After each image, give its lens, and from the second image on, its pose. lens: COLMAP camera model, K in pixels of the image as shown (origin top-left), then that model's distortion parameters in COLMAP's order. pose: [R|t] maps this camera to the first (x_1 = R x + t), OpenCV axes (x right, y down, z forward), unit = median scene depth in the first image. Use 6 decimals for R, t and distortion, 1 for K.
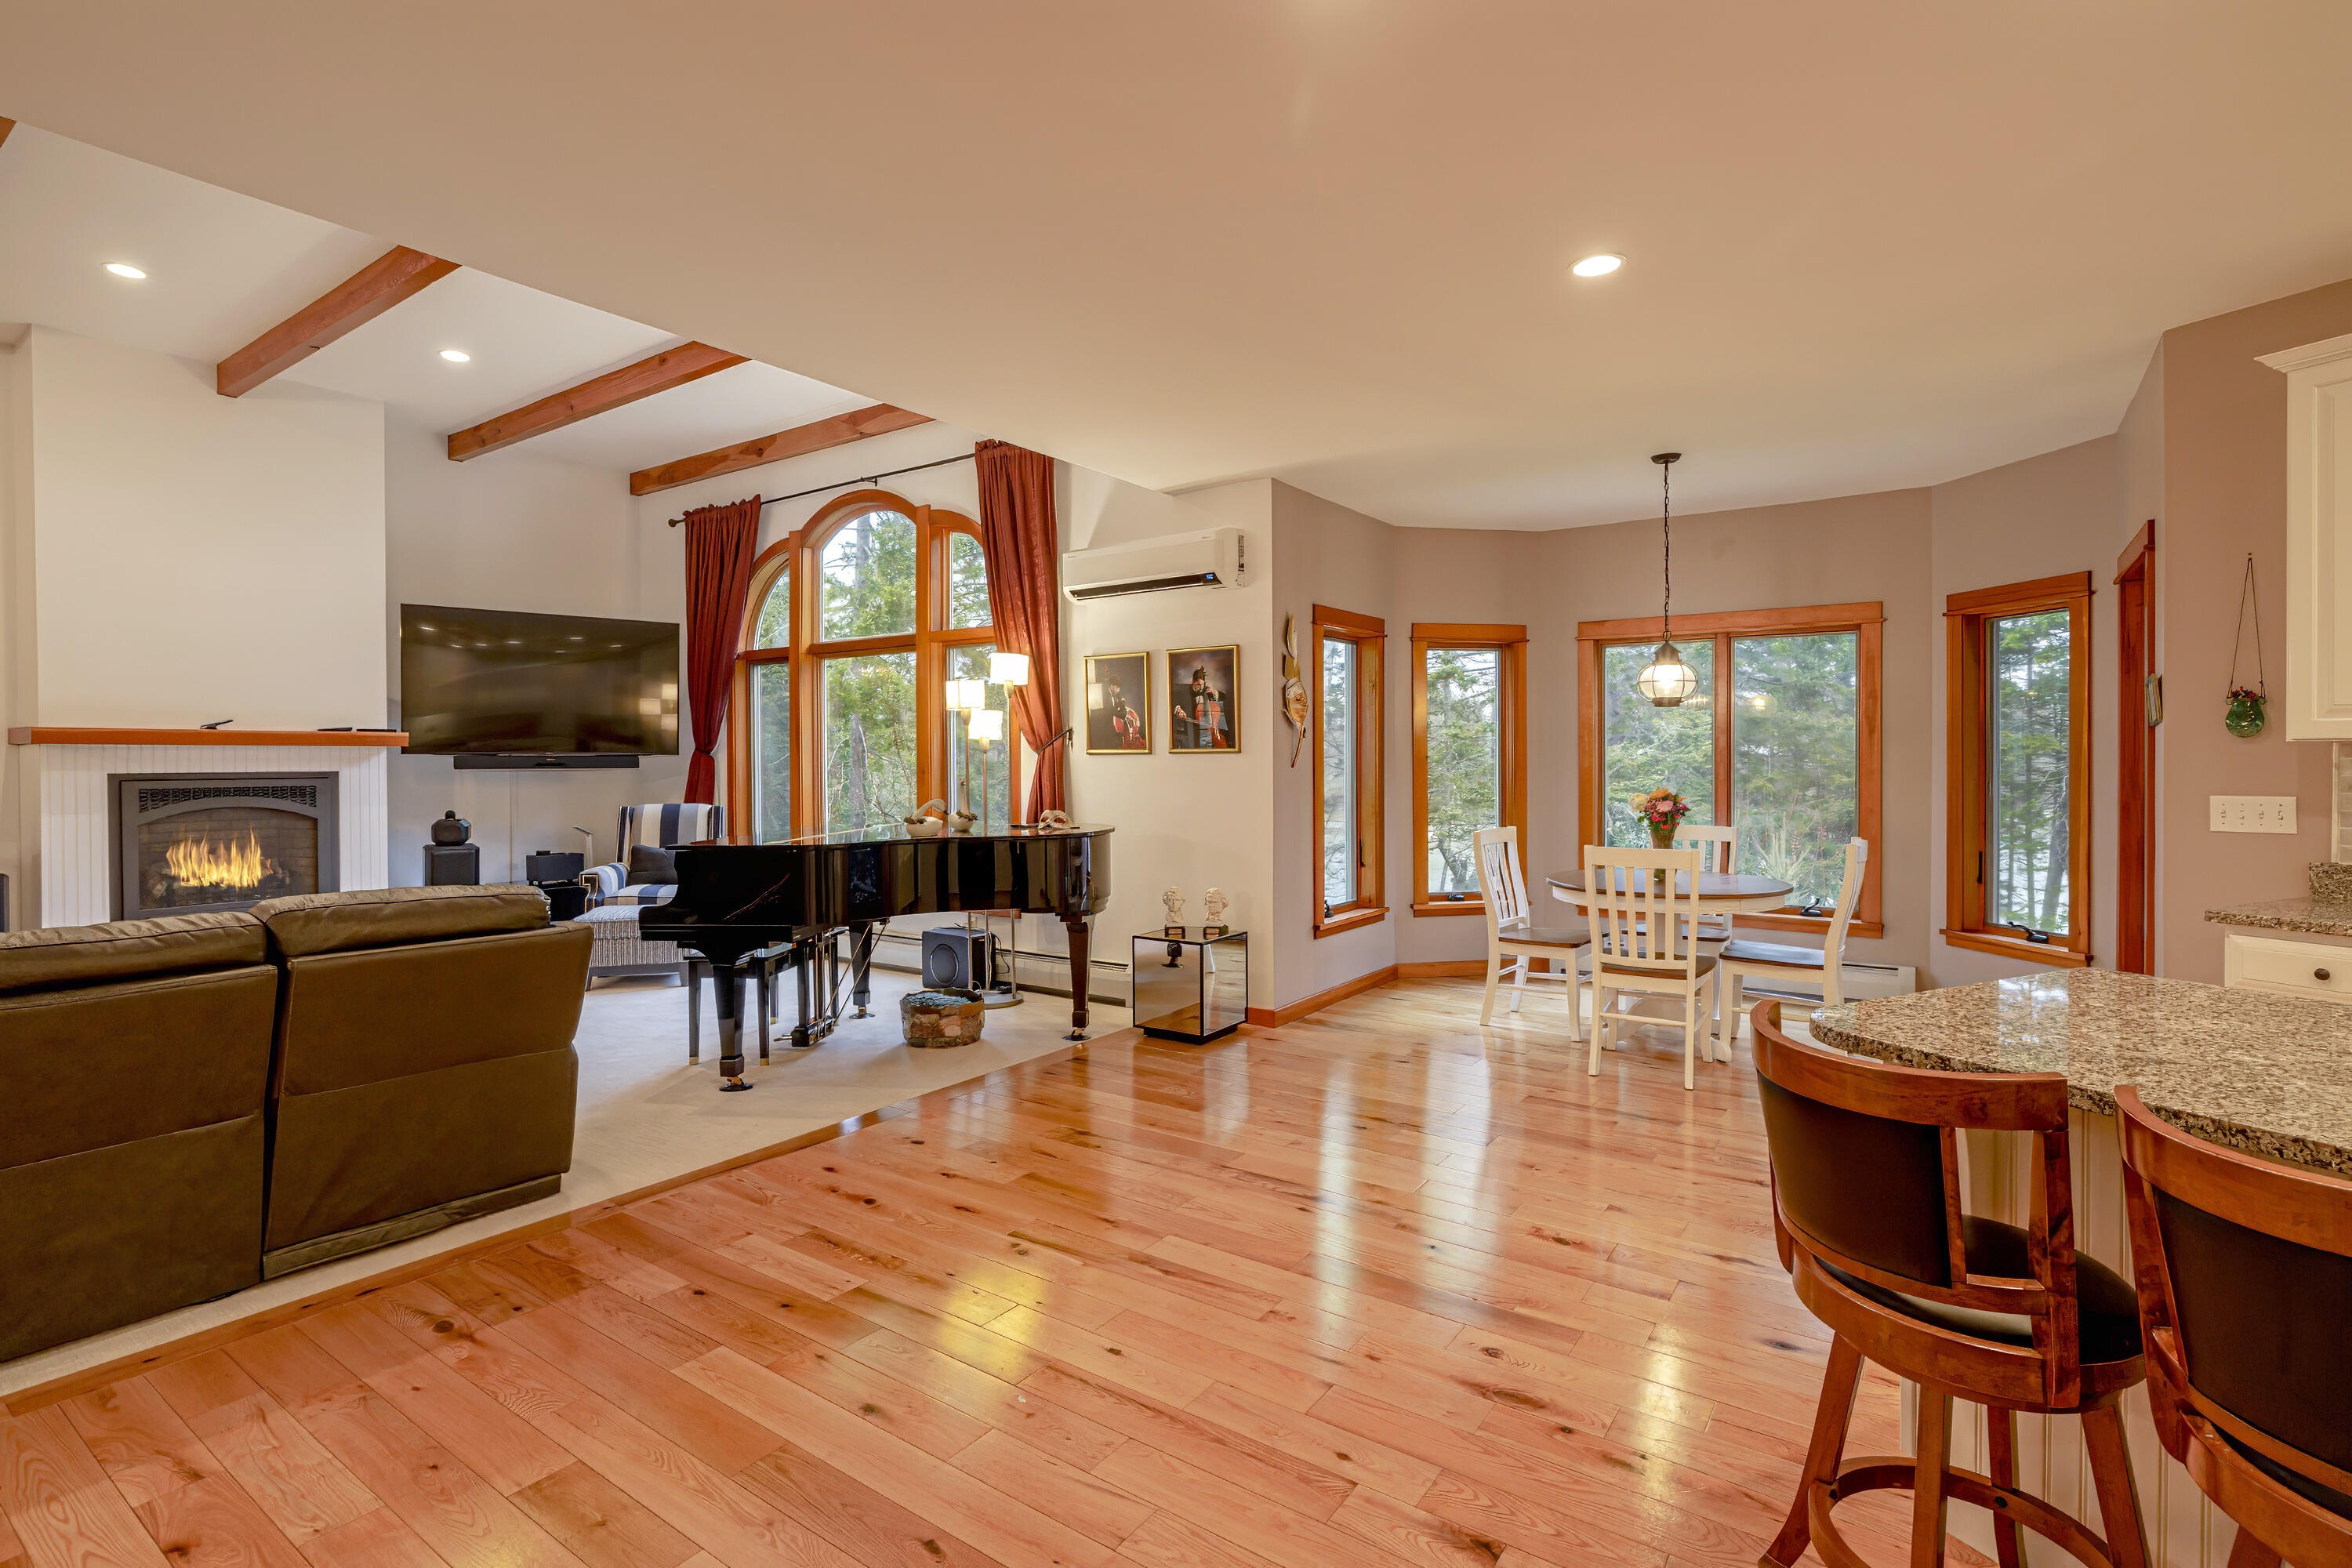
lens RADIAL K [[1143.5, 0, 1174.3], [0, 1143.5, 771.0], [0, 0, 1]] dist [-0.003174, -0.000388]
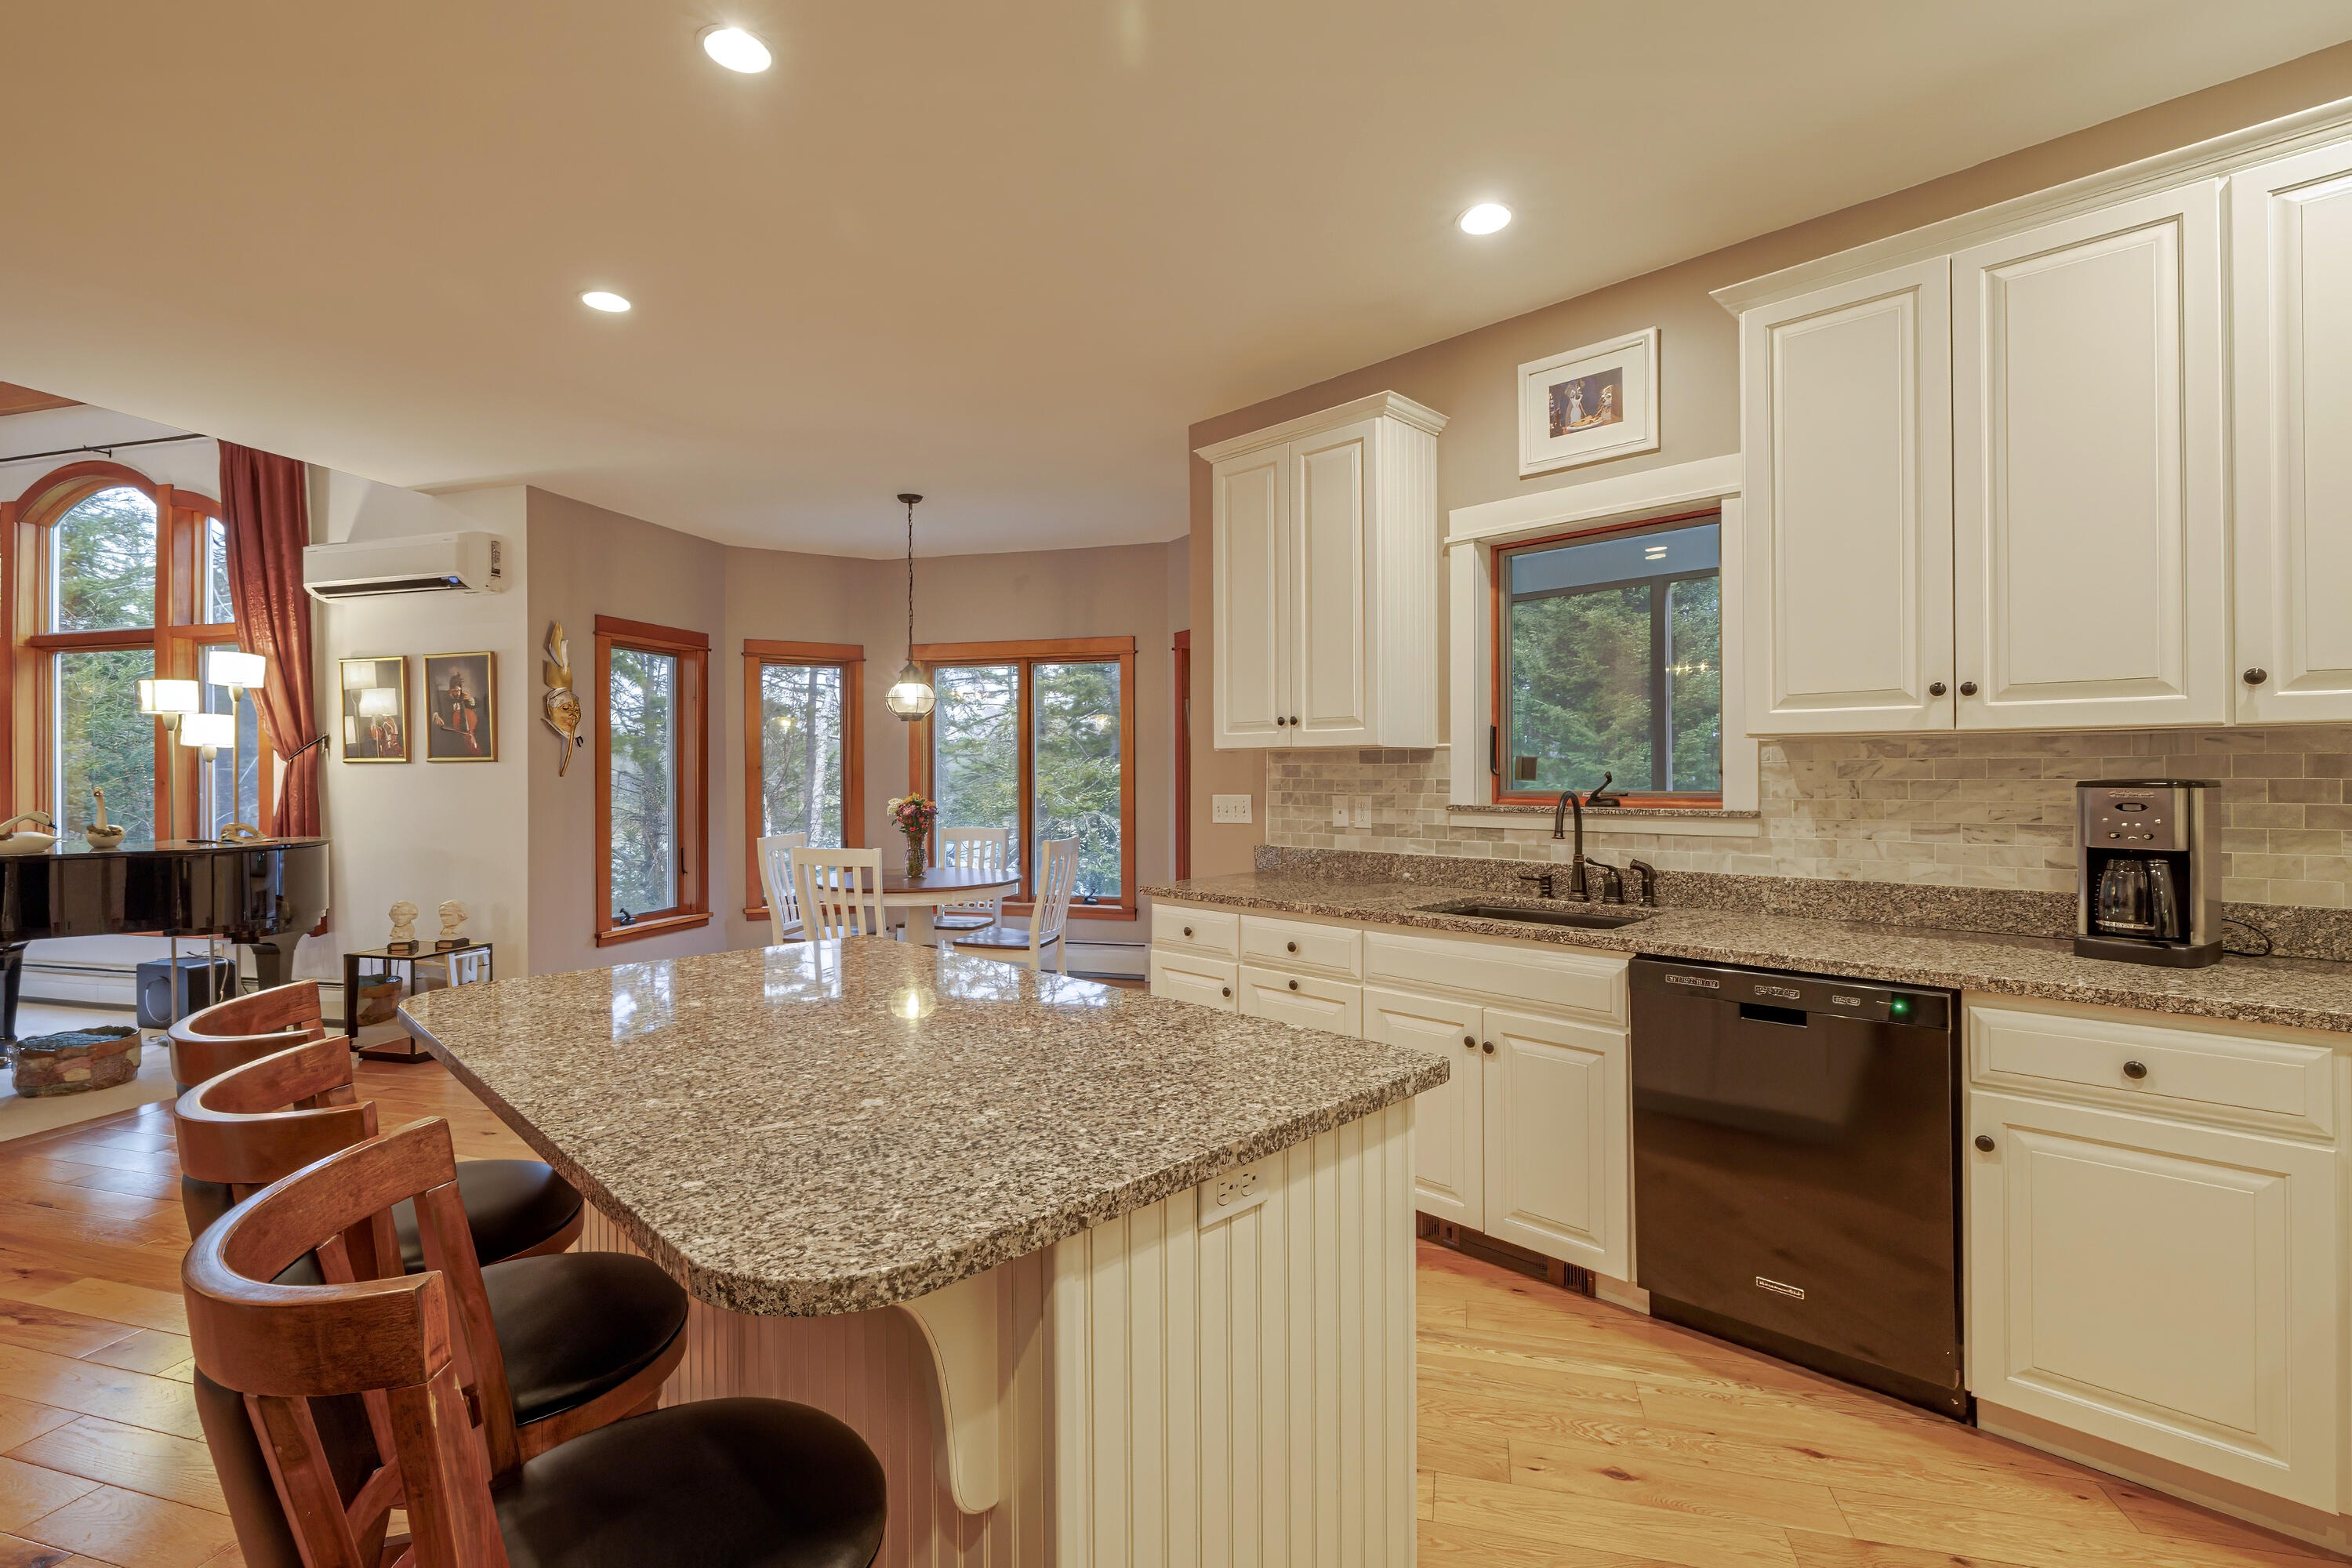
lens RADIAL K [[1078.2, 0, 1176.0], [0, 1078.2, 775.8], [0, 0, 1]] dist [0.001658, 0.000361]
pose [[0.941663, -0.001398, 0.336553, 0.273448], [0.004345, 0.999959, -0.008003, 0.005737], [-0.336528, 0.008998, 0.941630, -0.063194]]
